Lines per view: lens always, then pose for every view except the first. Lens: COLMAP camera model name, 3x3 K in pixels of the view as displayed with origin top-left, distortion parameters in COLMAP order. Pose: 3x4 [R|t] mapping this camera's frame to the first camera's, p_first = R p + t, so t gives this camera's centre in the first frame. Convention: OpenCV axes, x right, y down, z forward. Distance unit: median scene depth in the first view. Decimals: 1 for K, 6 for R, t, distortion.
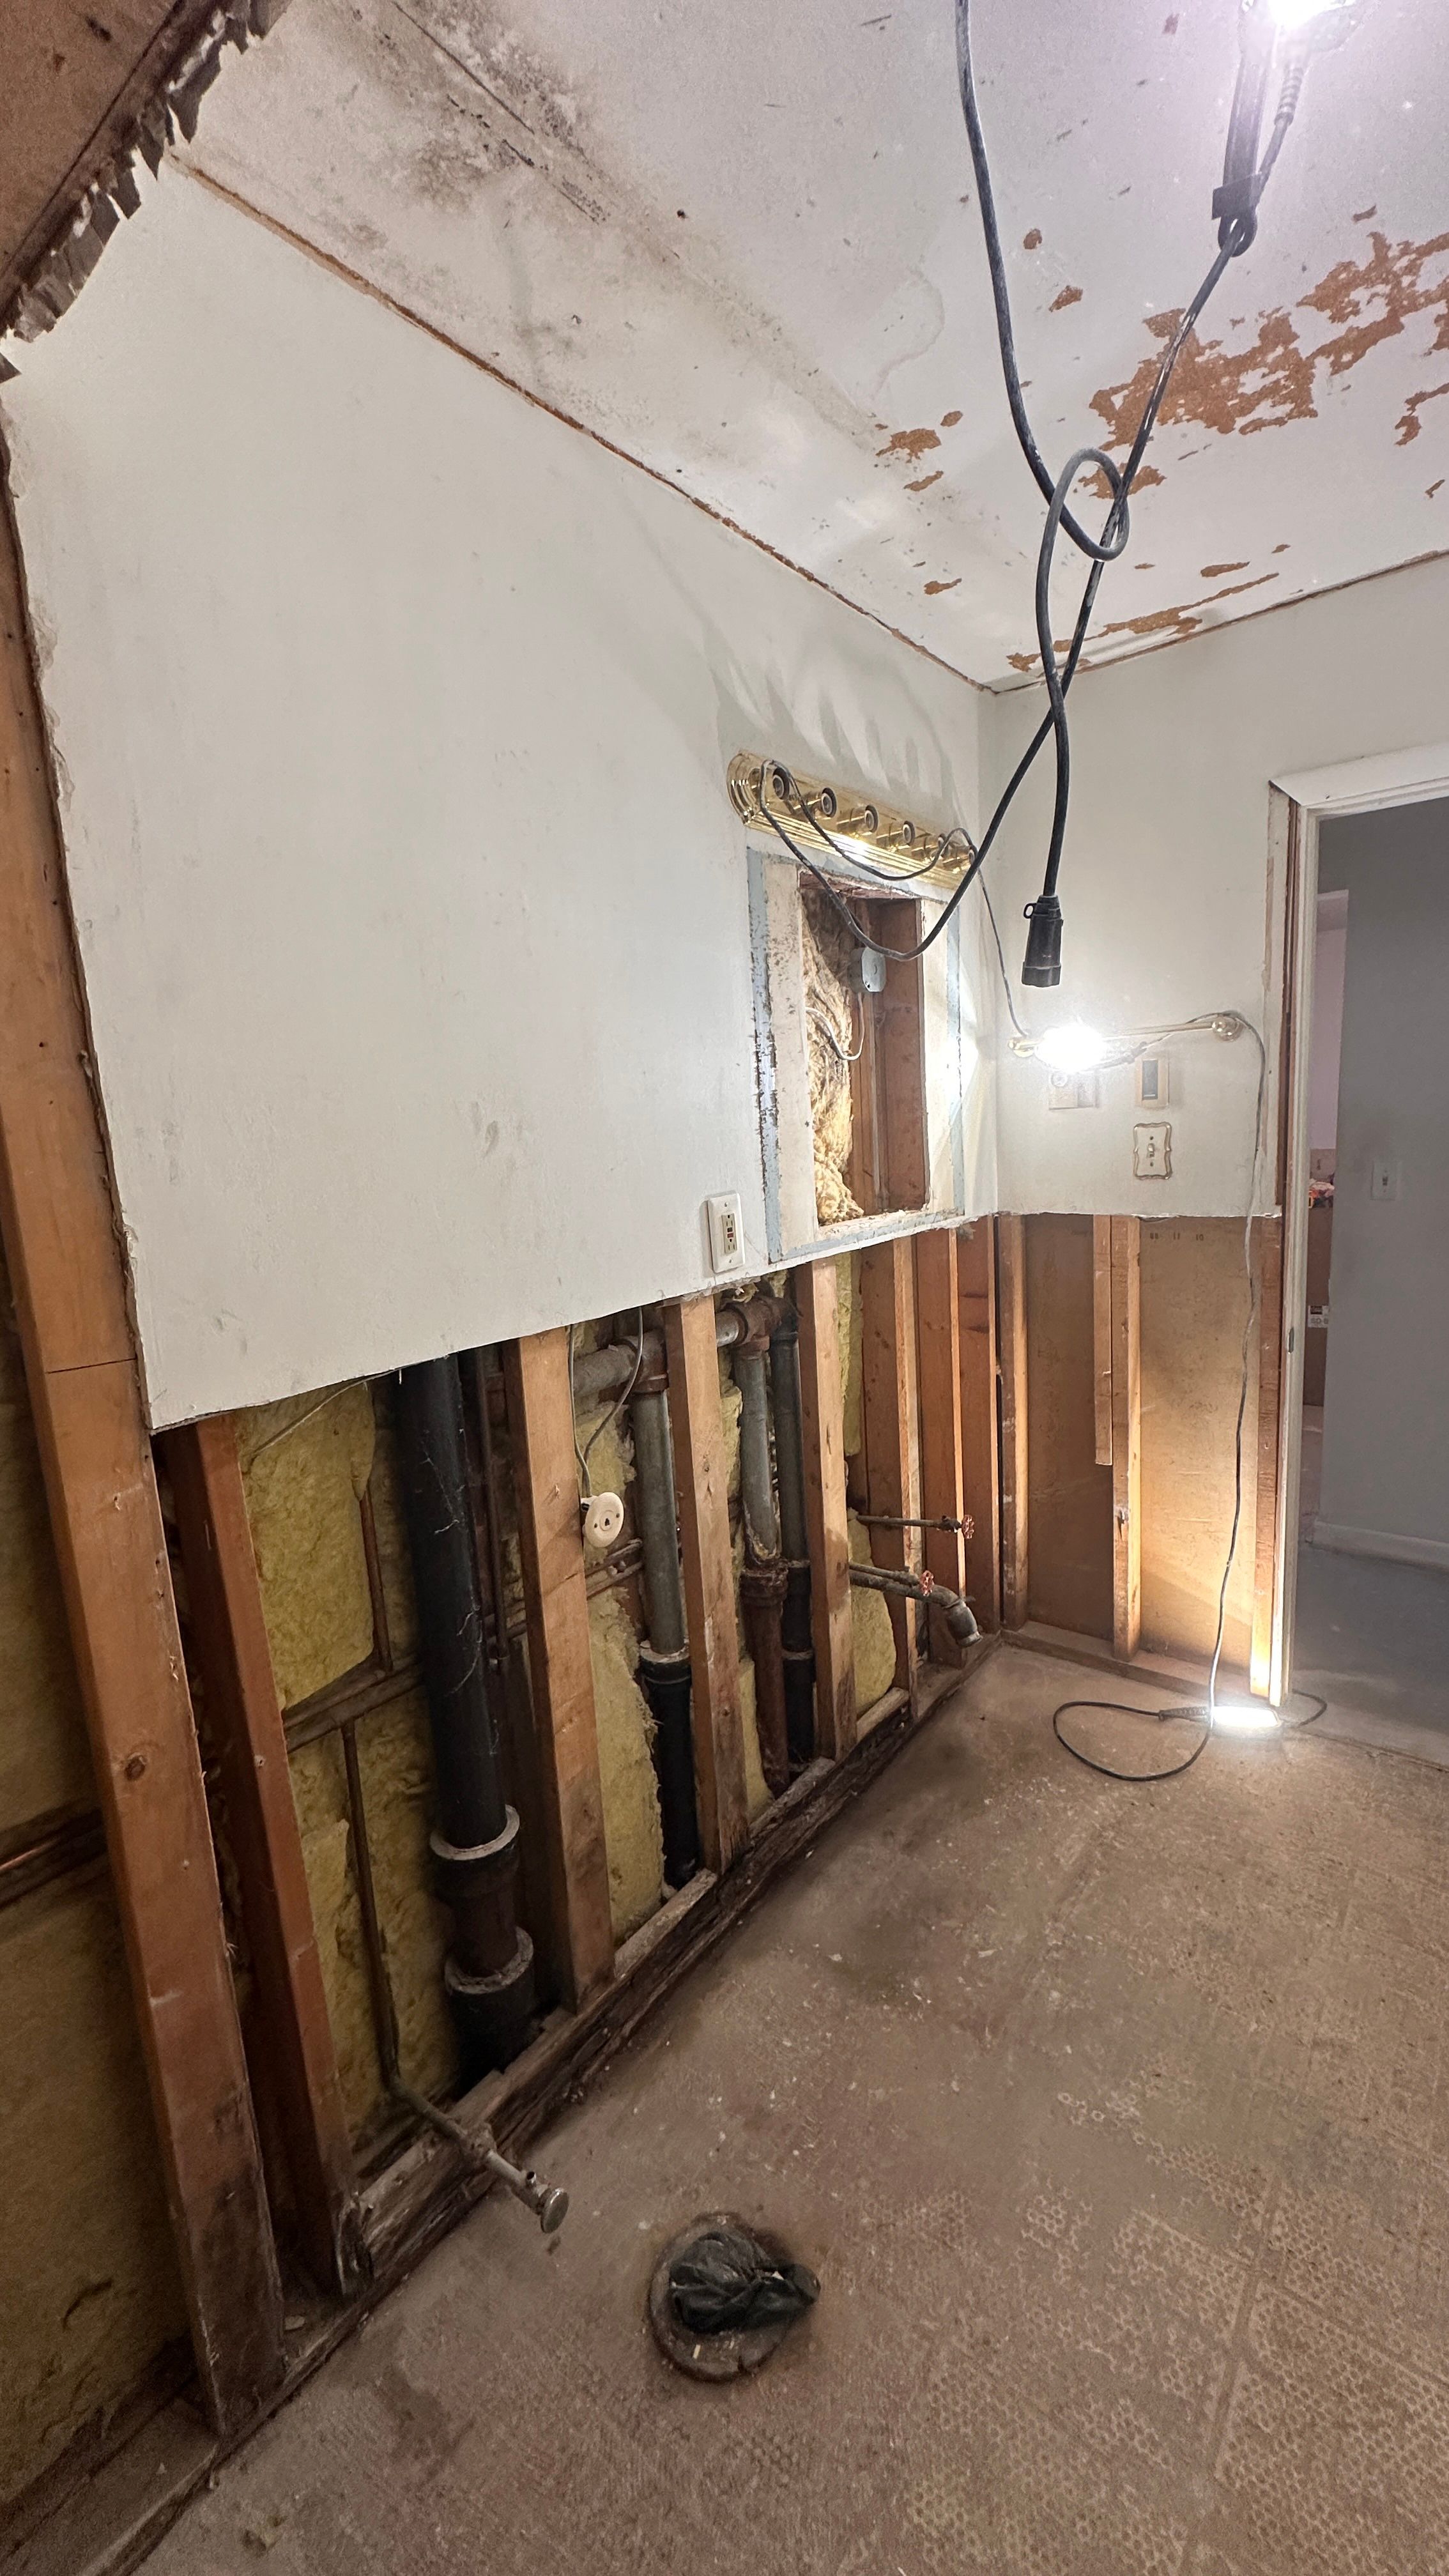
lens RADIAL K [[1025.8, 0, 721.9], [0, 1025.8, 1286.8], [0, 0, 1]] dist [-0.000967, 0.000669]
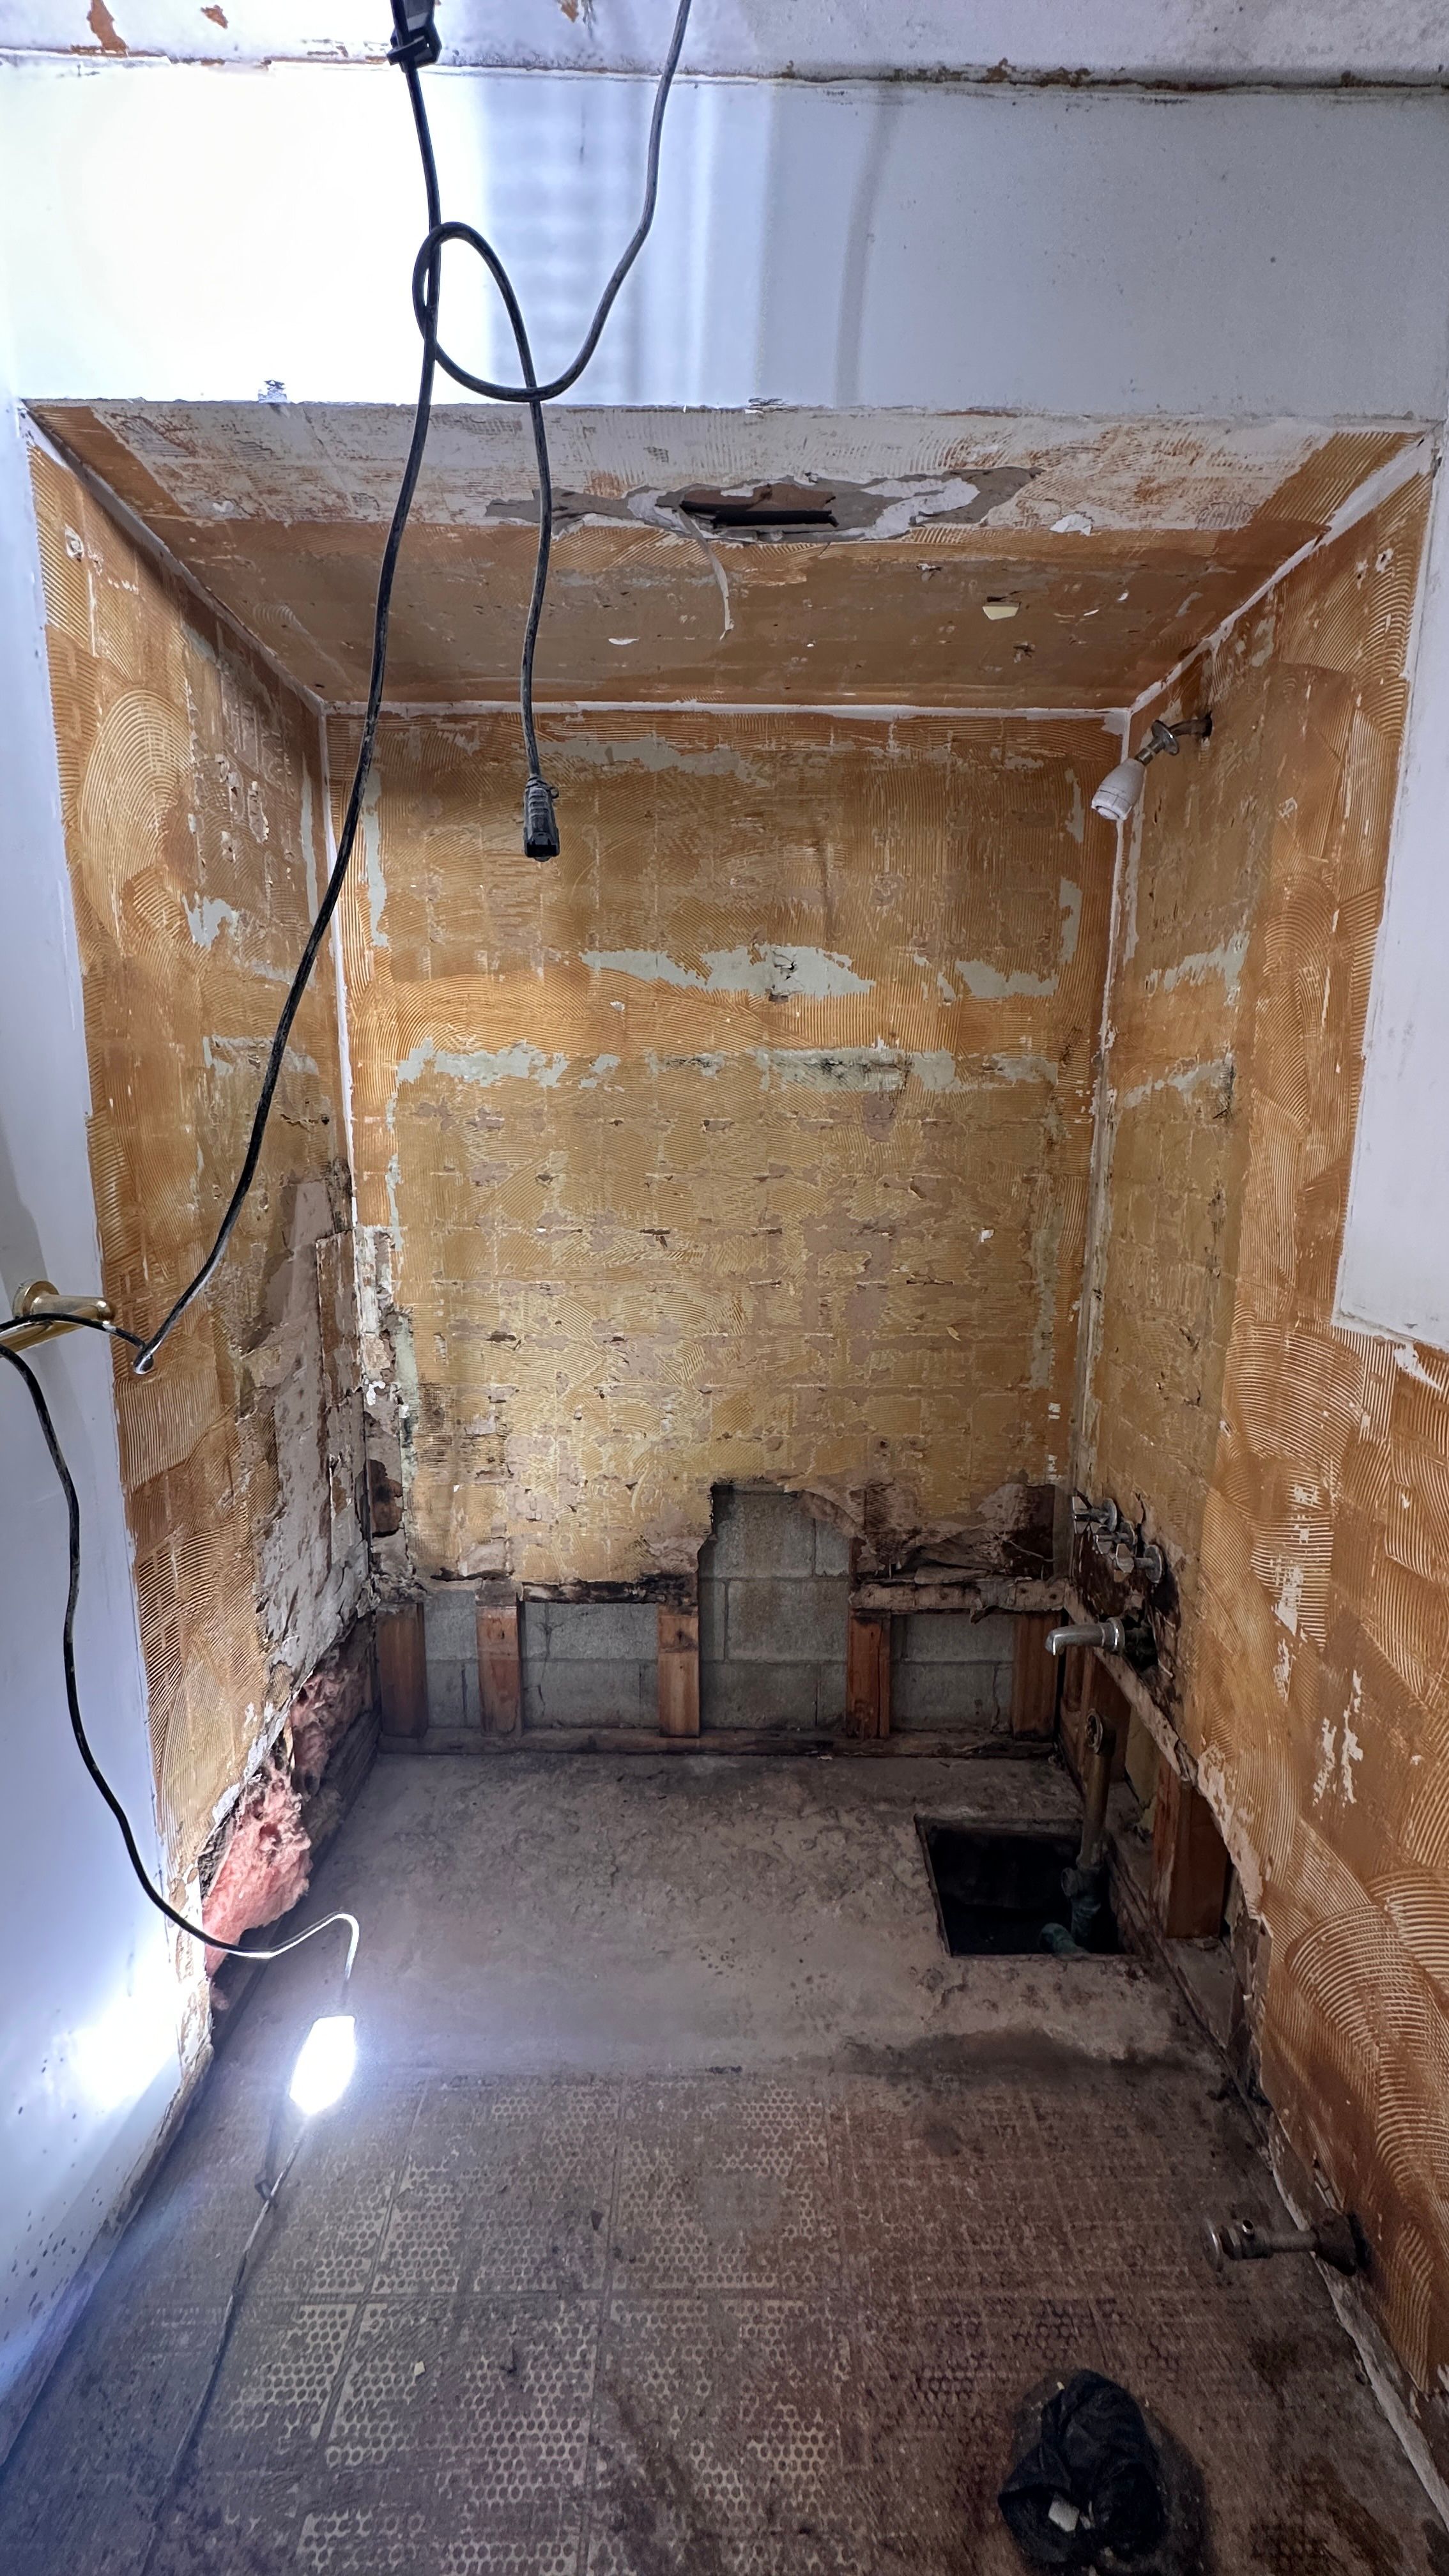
lens RADIAL K [[1025.8, 0, 721.9], [0, 1025.8, 1286.8], [0, 0, 1]] dist [-0.000967, 0.000669]
pose [[-0.788459, 0.160336, -0.593823, 0.537313], [-0.061672, 0.939955, 0.335680, -0.160677], [0.611988, 0.301292, -0.731227, 1.056417]]
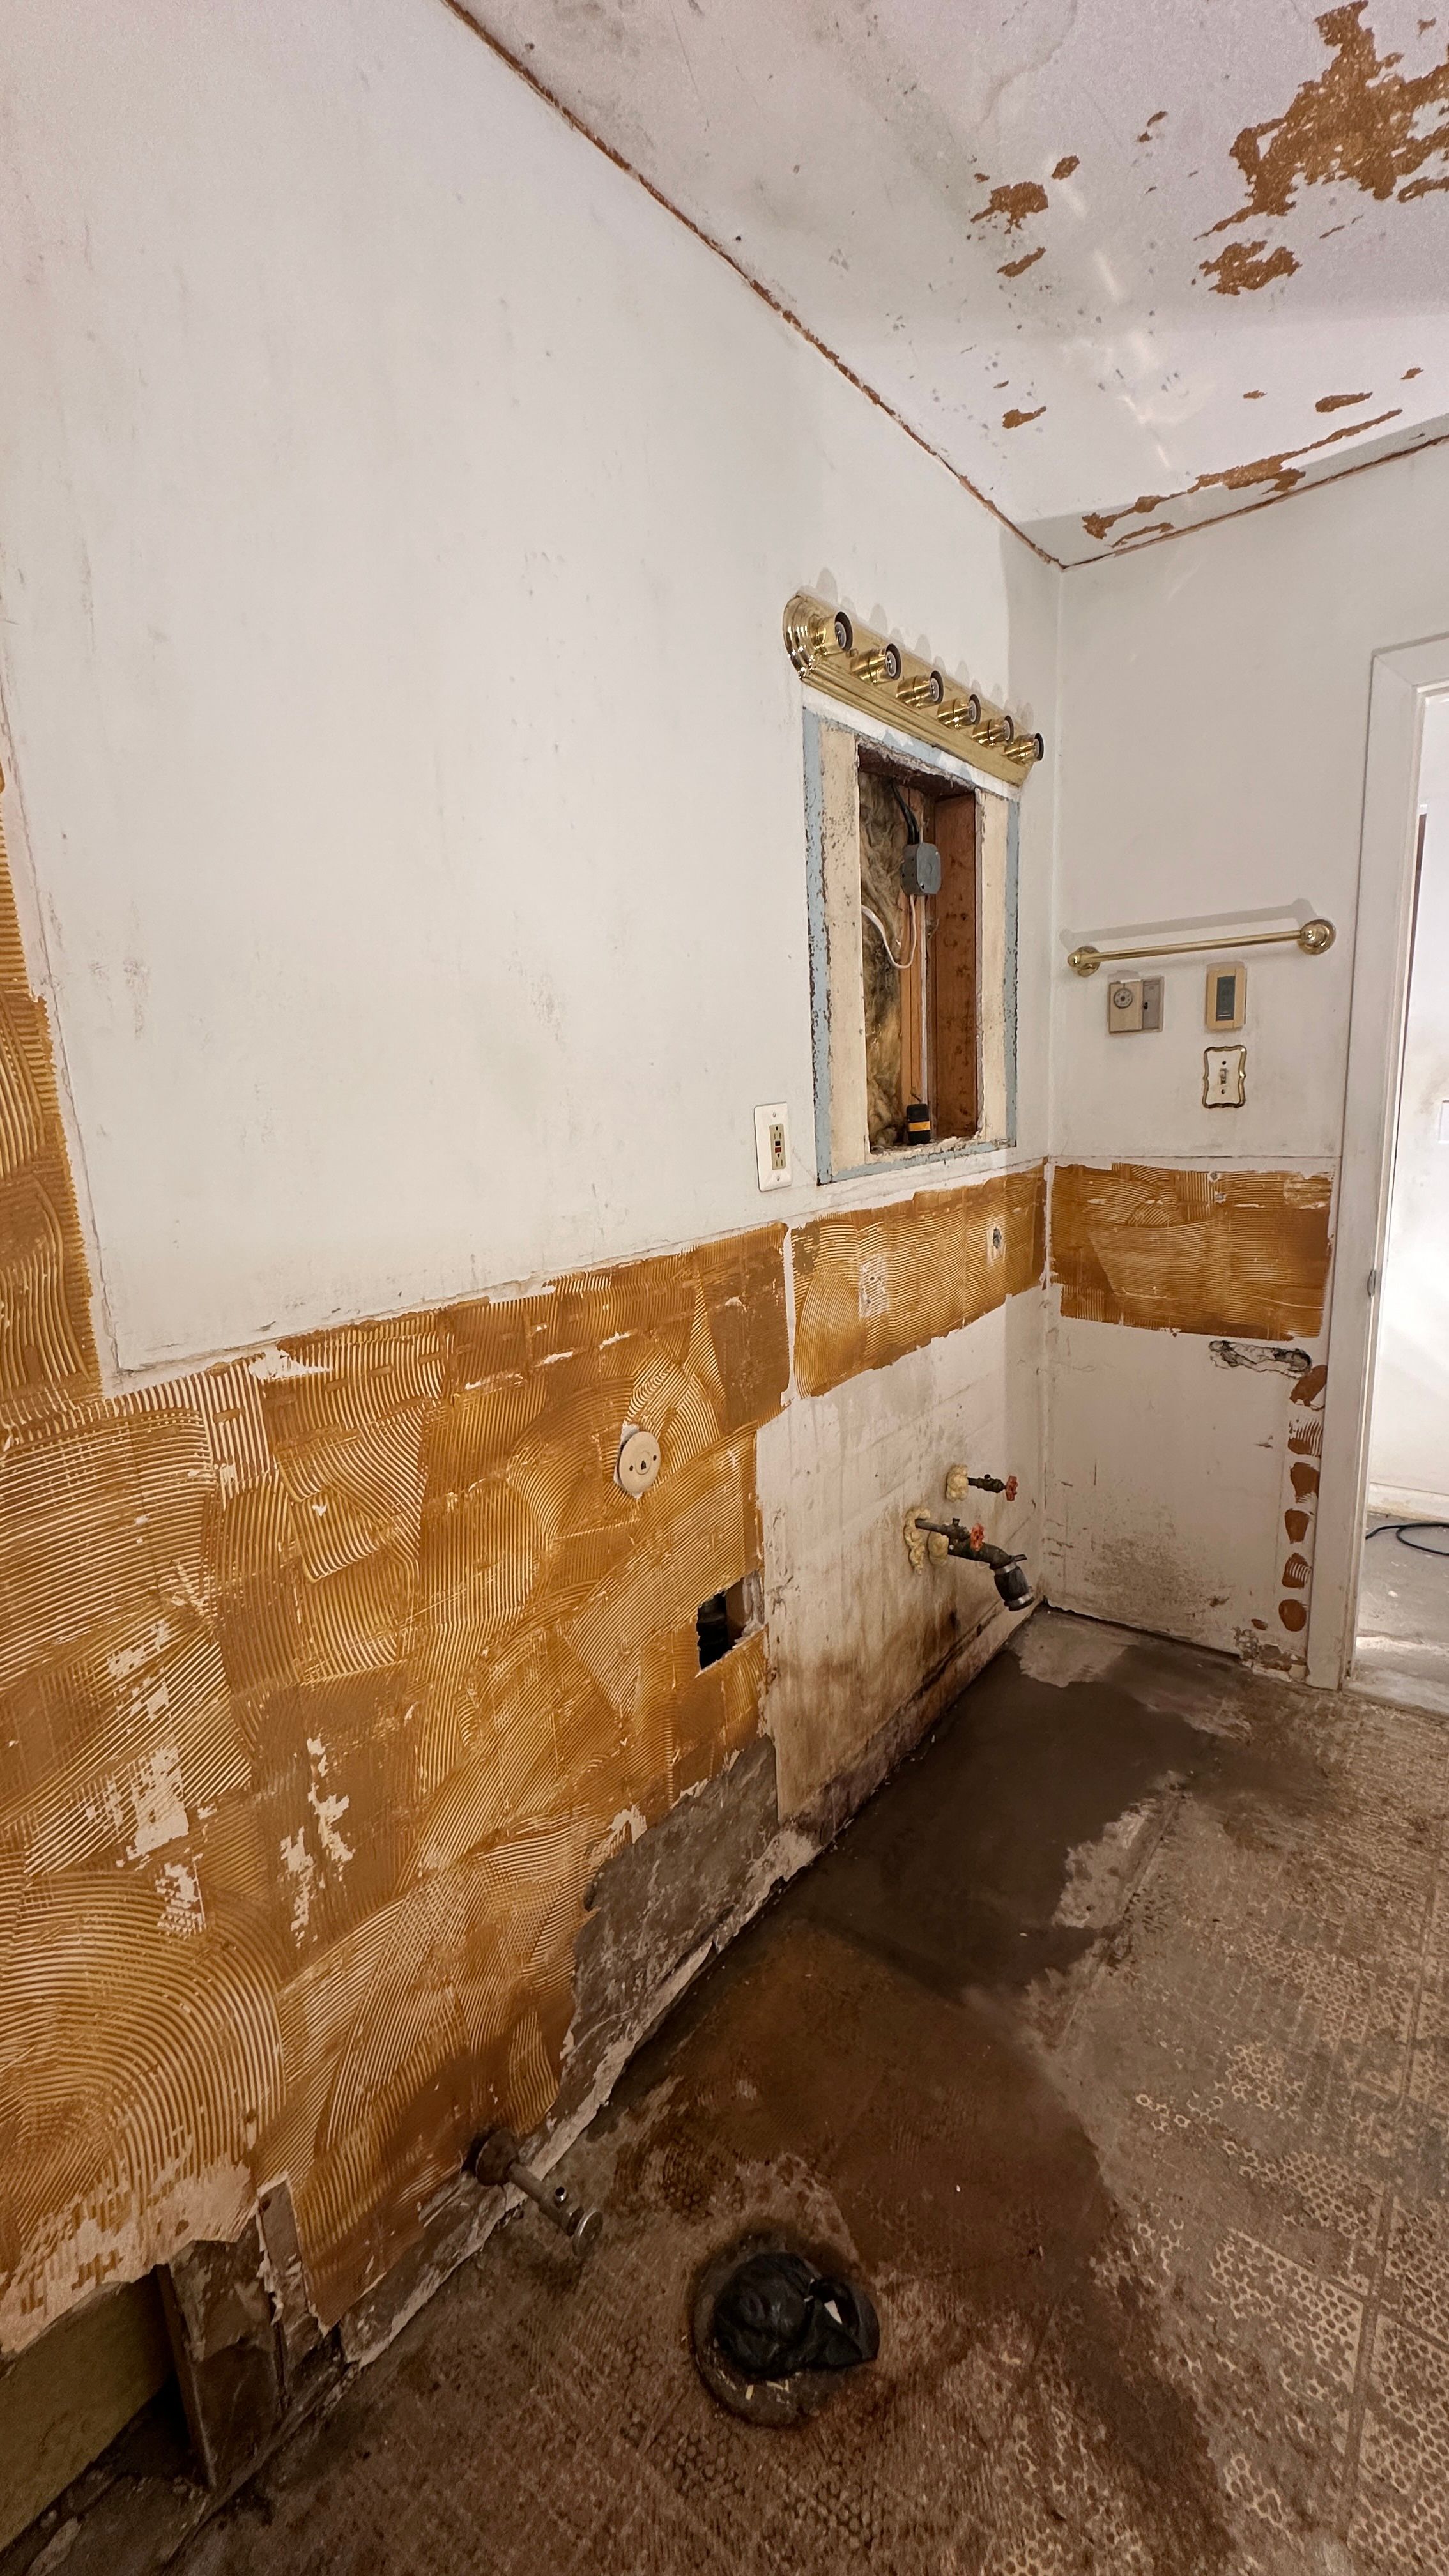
lens RADIAL K [[1025.8, 0, 721.9], [0, 1025.8, 1286.8], [0, 0, 1]] dist [-0.000967, 0.000669]
pose [[0.999953, 0.009557, 0.001796, -0.052248], [-0.009611, 0.999430, 0.032353, 0.050384], [-0.001486, -0.032368, 0.999475, 0.129391]]
